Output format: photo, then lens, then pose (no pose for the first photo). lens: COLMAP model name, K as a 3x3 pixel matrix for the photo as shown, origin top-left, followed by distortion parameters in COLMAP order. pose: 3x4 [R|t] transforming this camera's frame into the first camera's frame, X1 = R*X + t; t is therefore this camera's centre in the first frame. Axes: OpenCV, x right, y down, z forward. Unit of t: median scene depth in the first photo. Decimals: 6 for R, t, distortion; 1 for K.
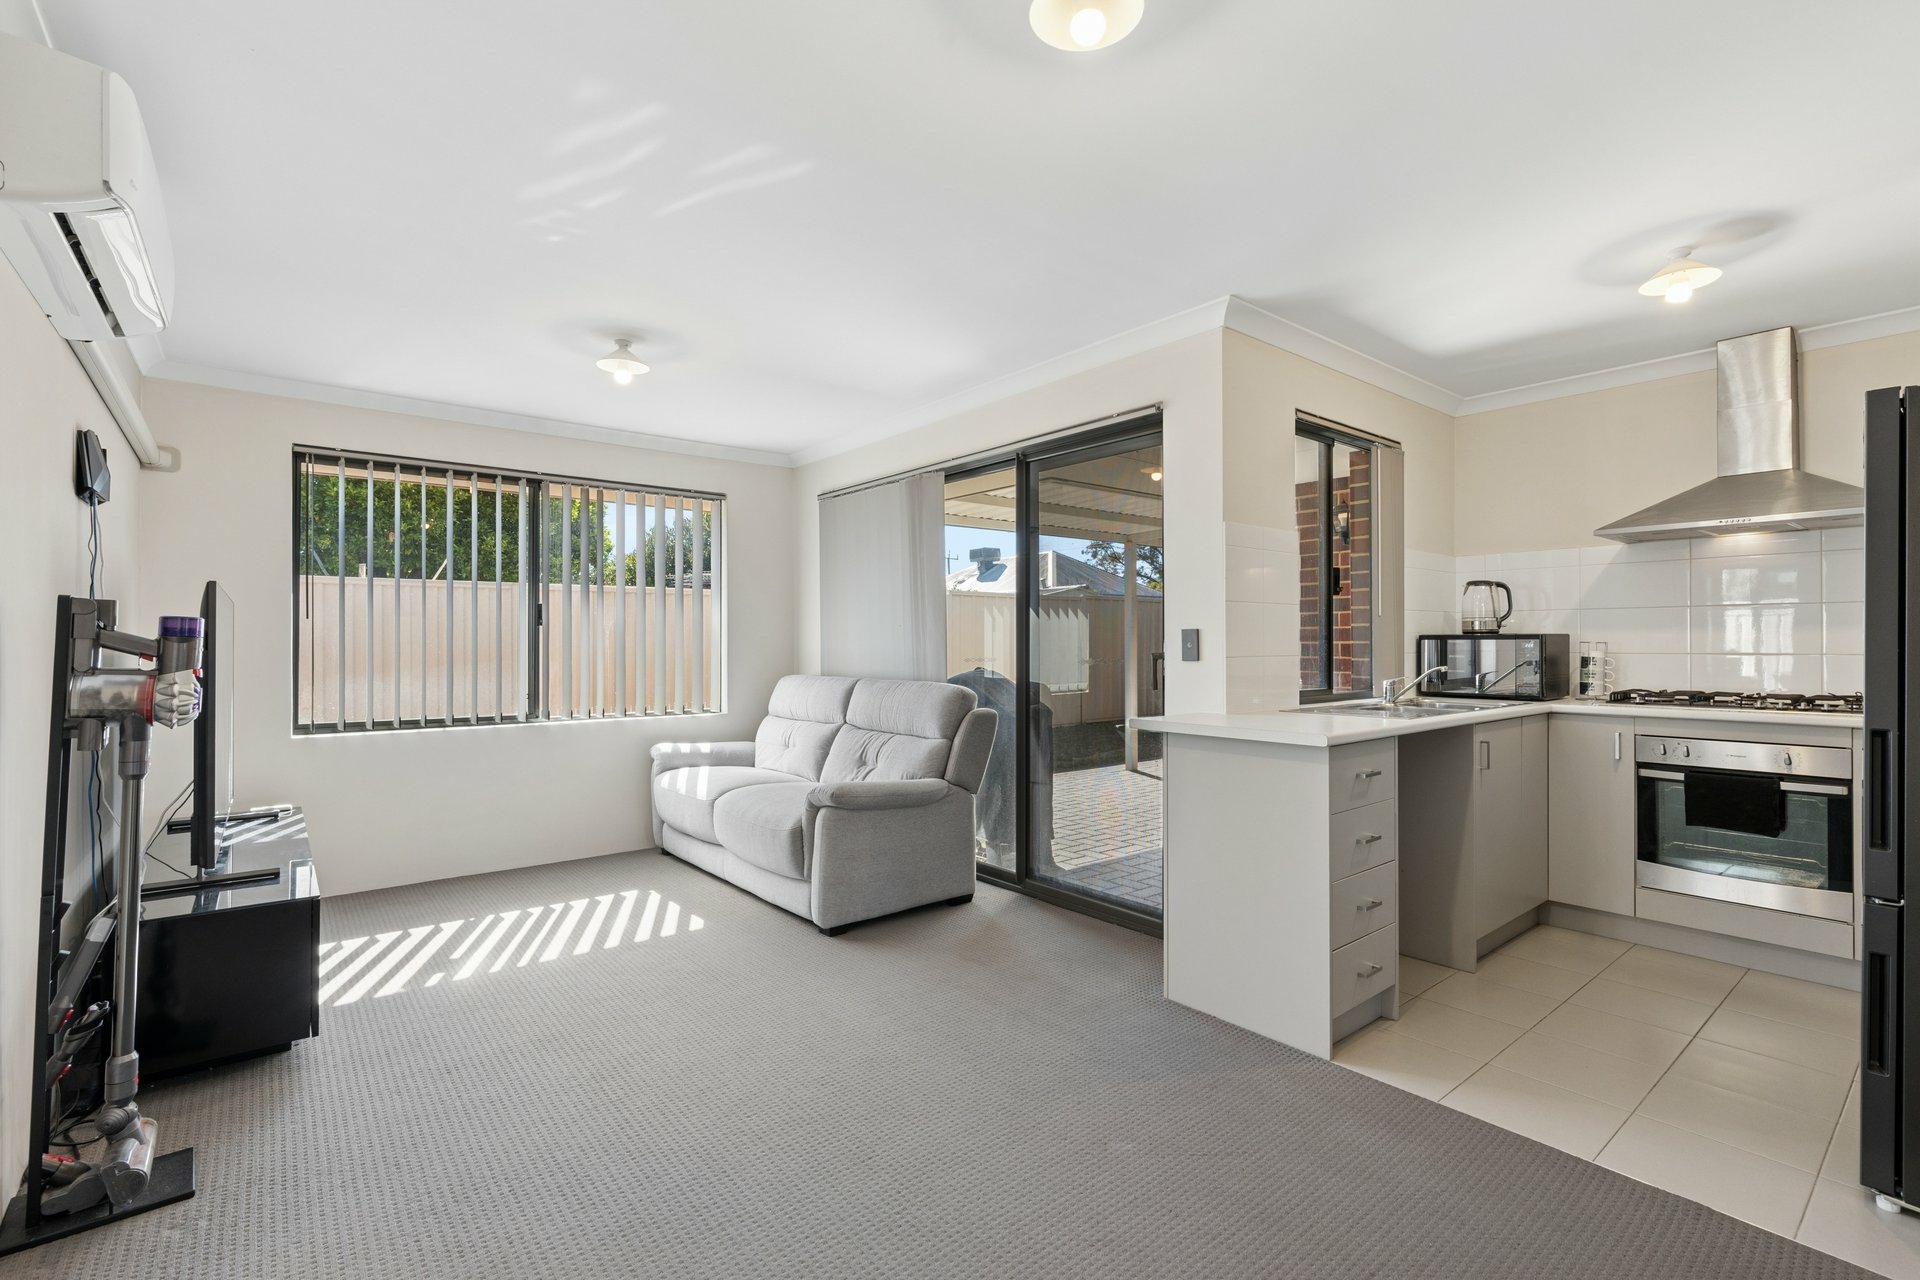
lens RADIAL K [[866.2, 0, 955.5], [0, 866.2, 637.1], [0, 0, 1]] dist [-0.008560, 0.000410]
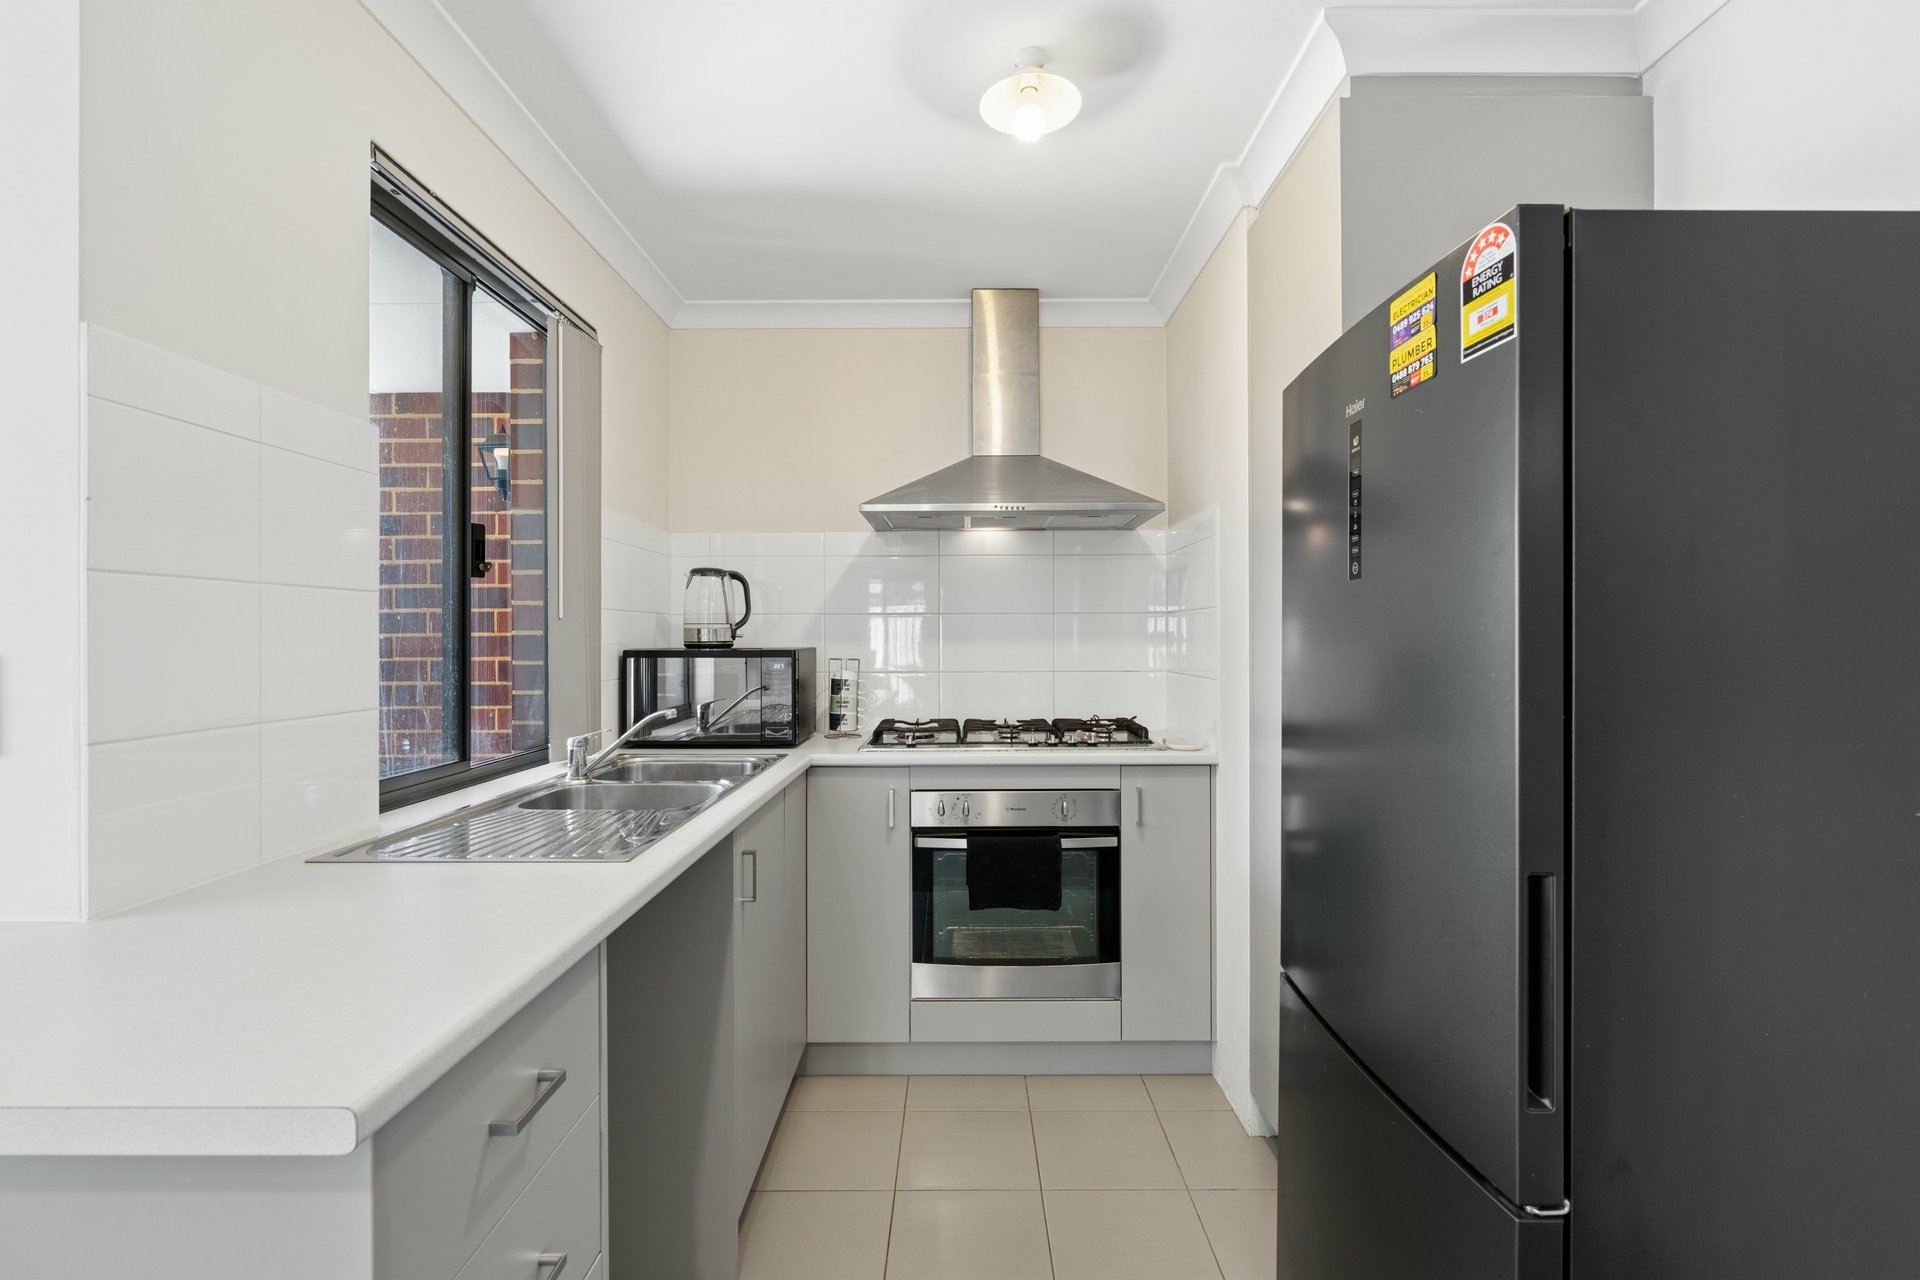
lens RADIAL K [[866.2, 0, 955.5], [0, 866.2, 637.1], [0, 0, 1]] dist [-0.008560, 0.000410]
pose [[0.634309, -0.001508, 0.773078, 0.226105], [-0.003658, 0.999981, 0.004952, -0.017219], [-0.773071, -0.005969, 0.634291, 0.459411]]
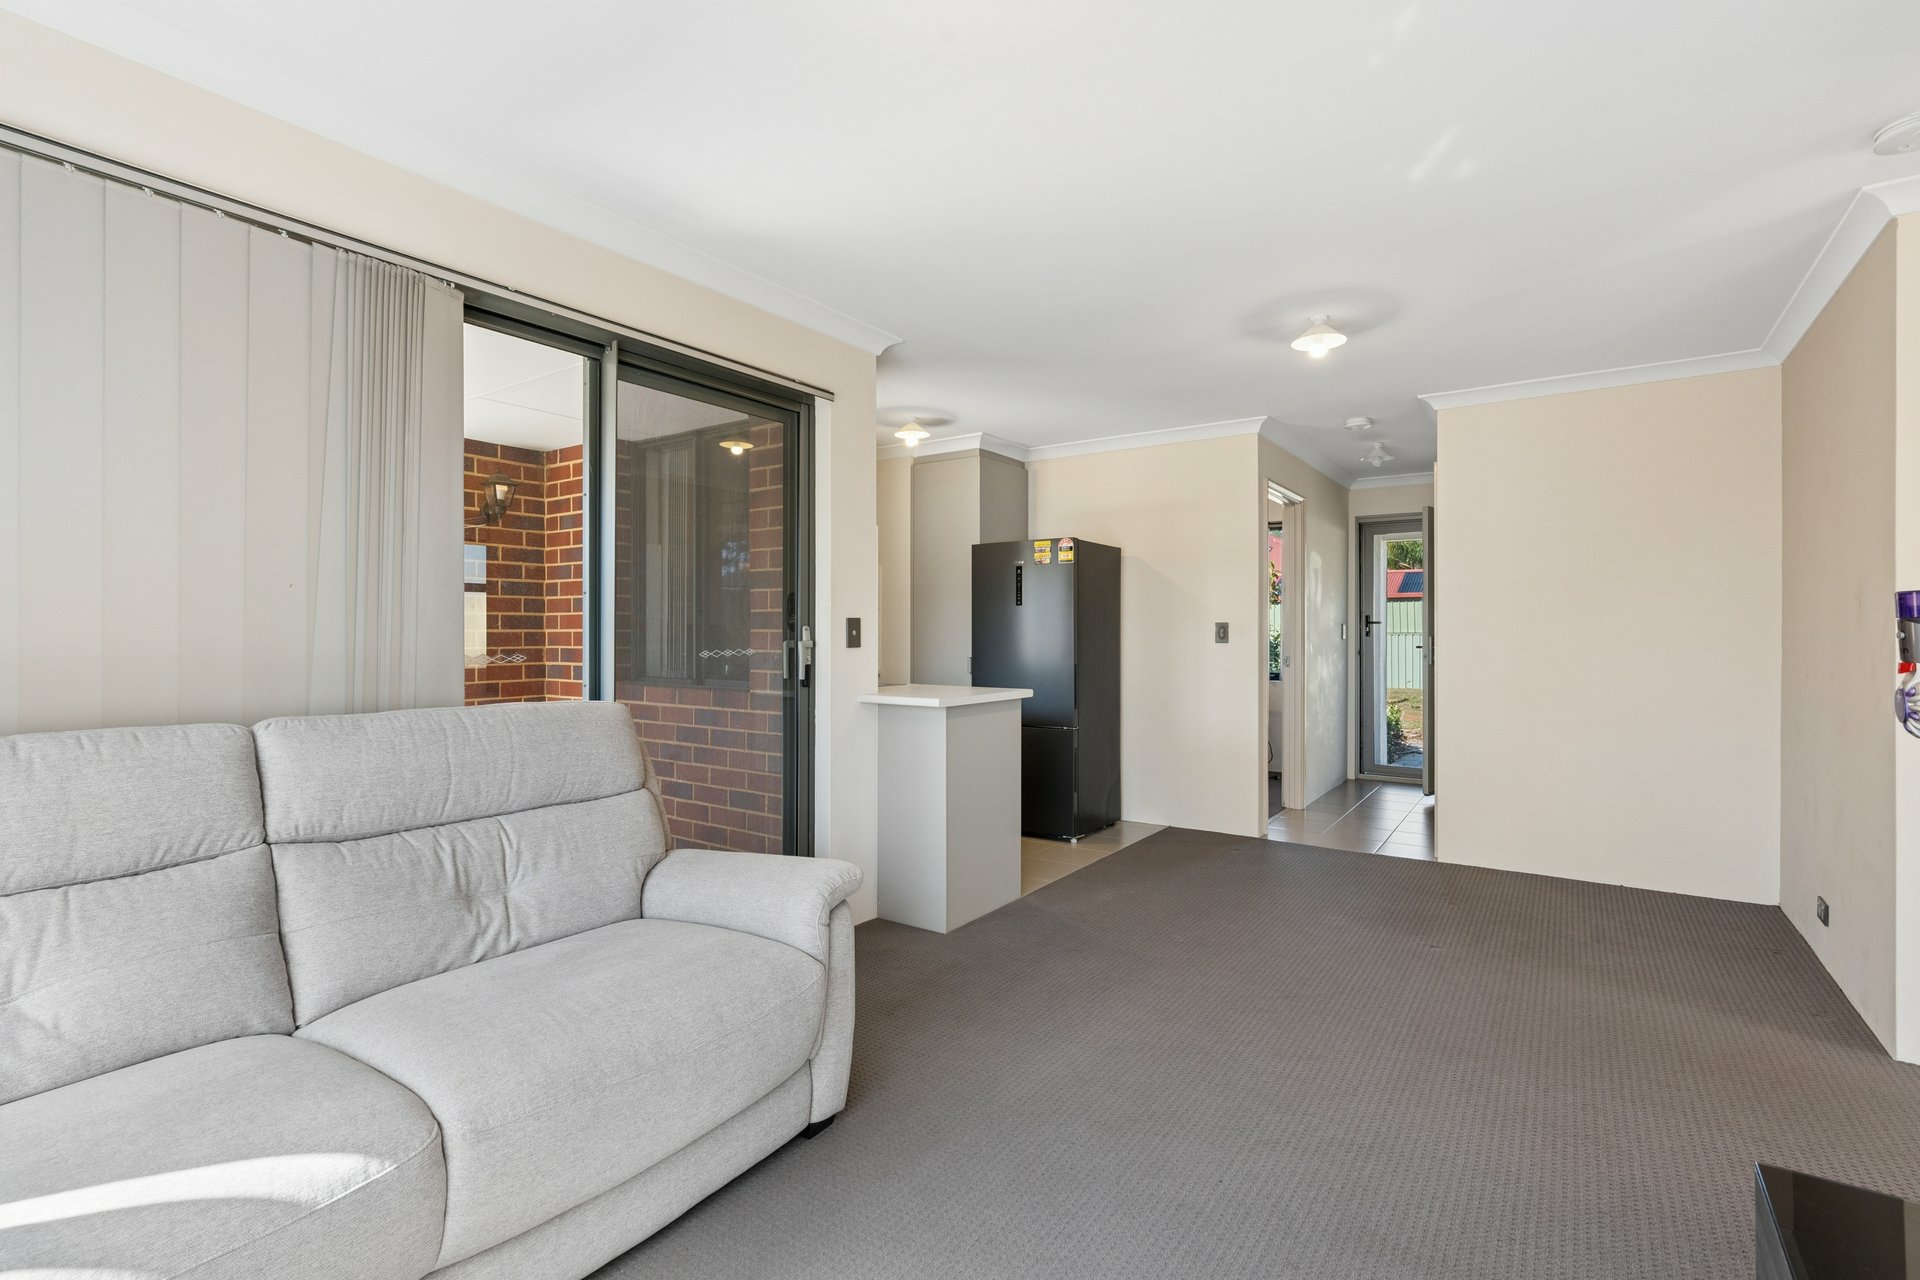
lens RADIAL K [[866.2, 0, 955.5], [0, 866.2, 637.1], [0, 0, 1]] dist [-0.008560, 0.000410]
pose [[-0.259747, -0.004616, 0.965666, -0.677393], [-0.008953, 0.999957, 0.002372, 0.009253], [-0.965635, -0.008030, -0.259777, 0.987679]]
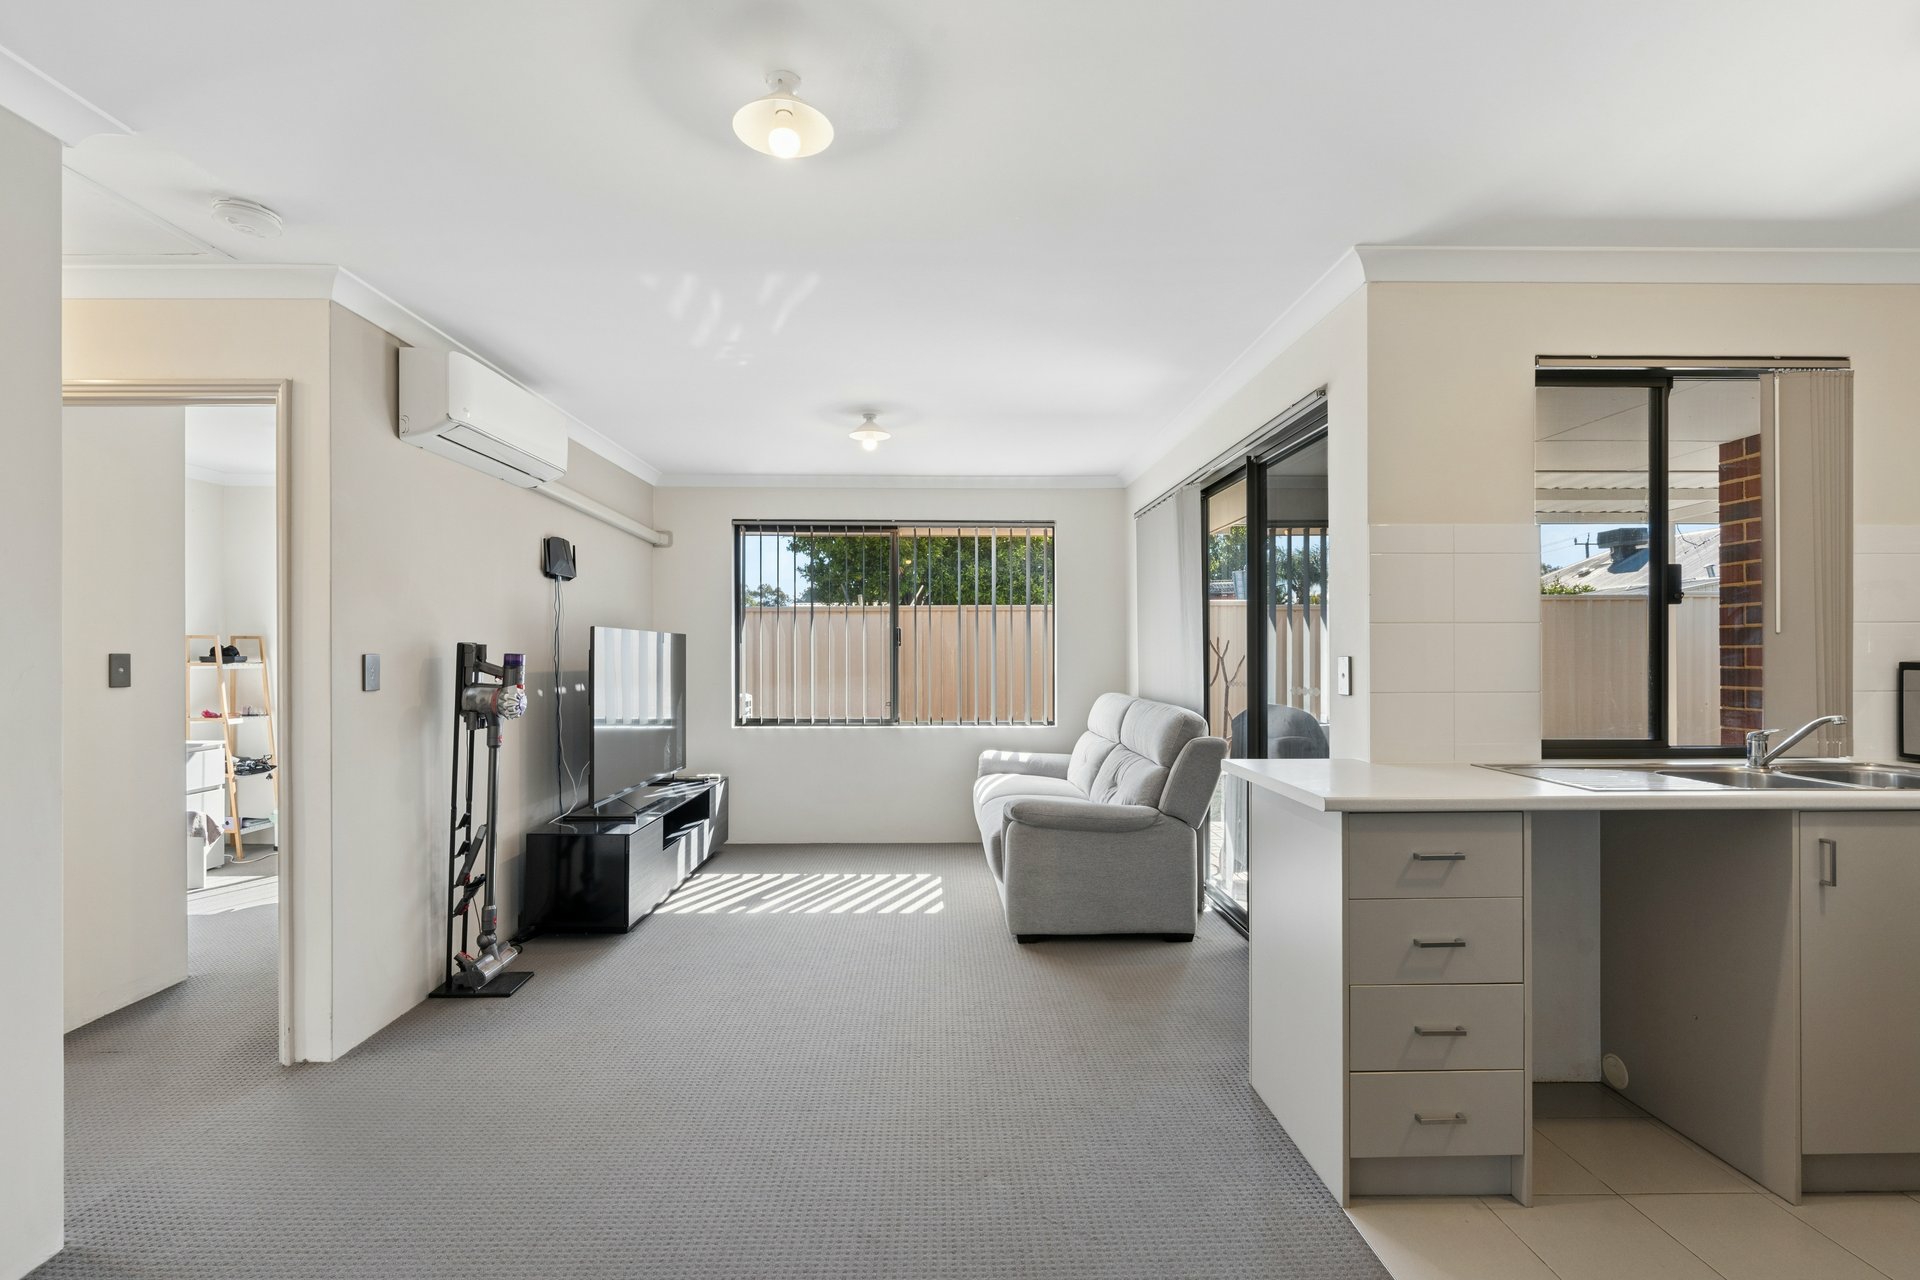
lens RADIAL K [[892.1, 0, 961.0], [0, 892.1, 644.7], [0, 0, 1]] dist [-0.010213, 0.000144]
pose [[0.782637, -0.002635, -0.622473, 0.444234], [0.004397, 0.999989, 0.001296, -0.020029], [0.622463, -0.003752, 0.782640, 0.092458]]
